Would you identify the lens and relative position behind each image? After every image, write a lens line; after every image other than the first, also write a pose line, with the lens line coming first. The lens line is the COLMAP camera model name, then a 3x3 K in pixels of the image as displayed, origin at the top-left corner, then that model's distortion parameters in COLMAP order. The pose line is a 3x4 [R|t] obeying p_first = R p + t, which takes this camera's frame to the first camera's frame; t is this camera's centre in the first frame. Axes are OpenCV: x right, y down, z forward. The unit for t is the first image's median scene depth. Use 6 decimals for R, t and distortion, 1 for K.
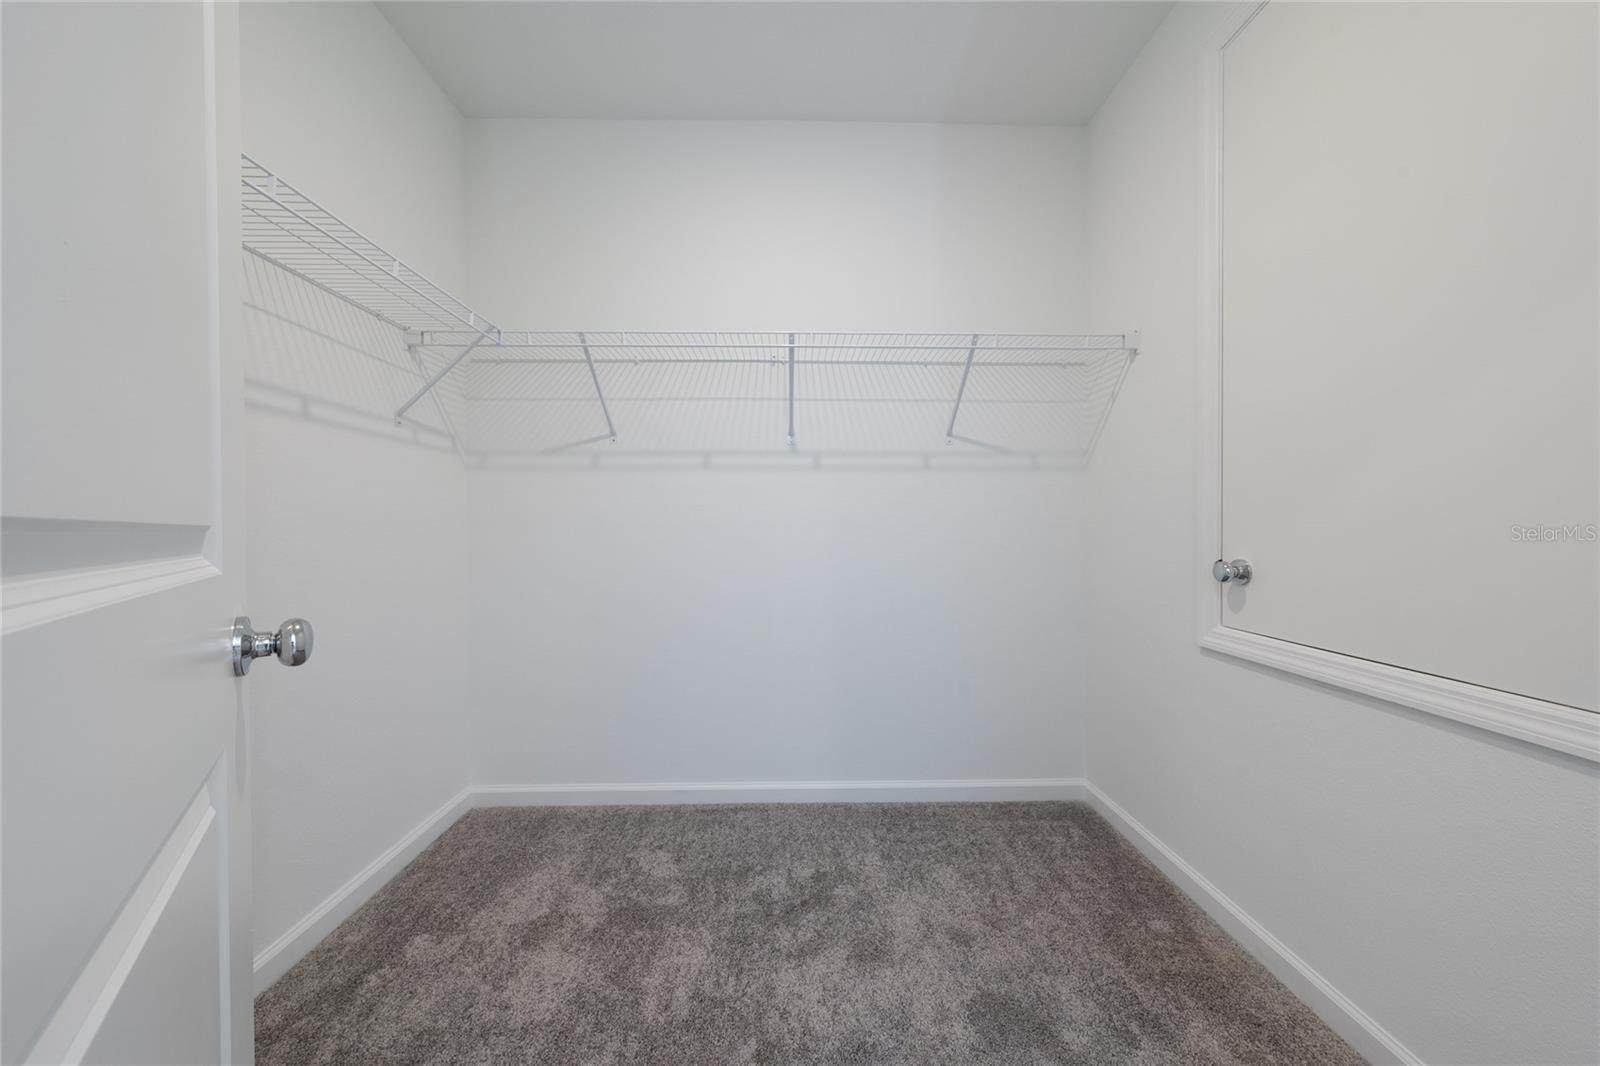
lens RADIAL K [[548.3, 0, 795.6], [0, 548.3, 530.2], [0, 0, 1]] dist [-0.006196, 0.001253]
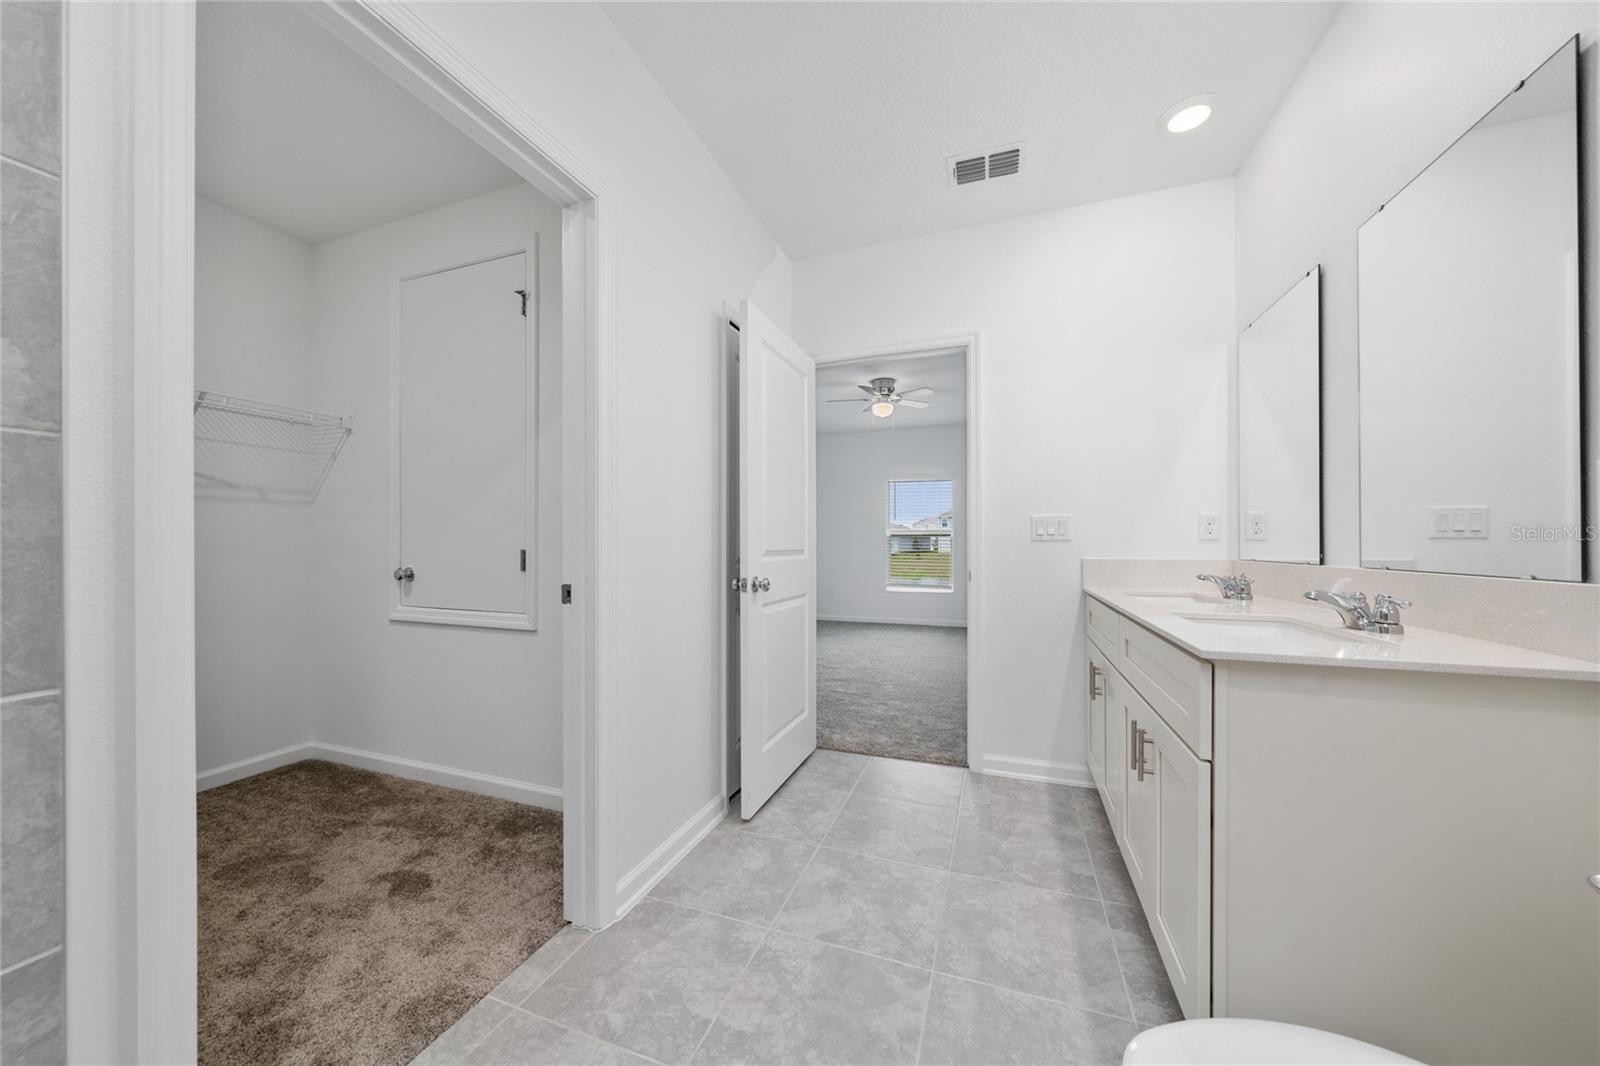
lens RADIAL K [[548.3, 0, 796.5], [0, 548.3, 539.9], [0, 0, 1]] dist [-0.006196, 0.001253]
pose [[0.363934, 0.004352, 0.931415, -0.326942], [0.006528, 0.999953, -0.007223, -0.011412], [-0.931402, 0.008709, 0.363888, -0.685988]]
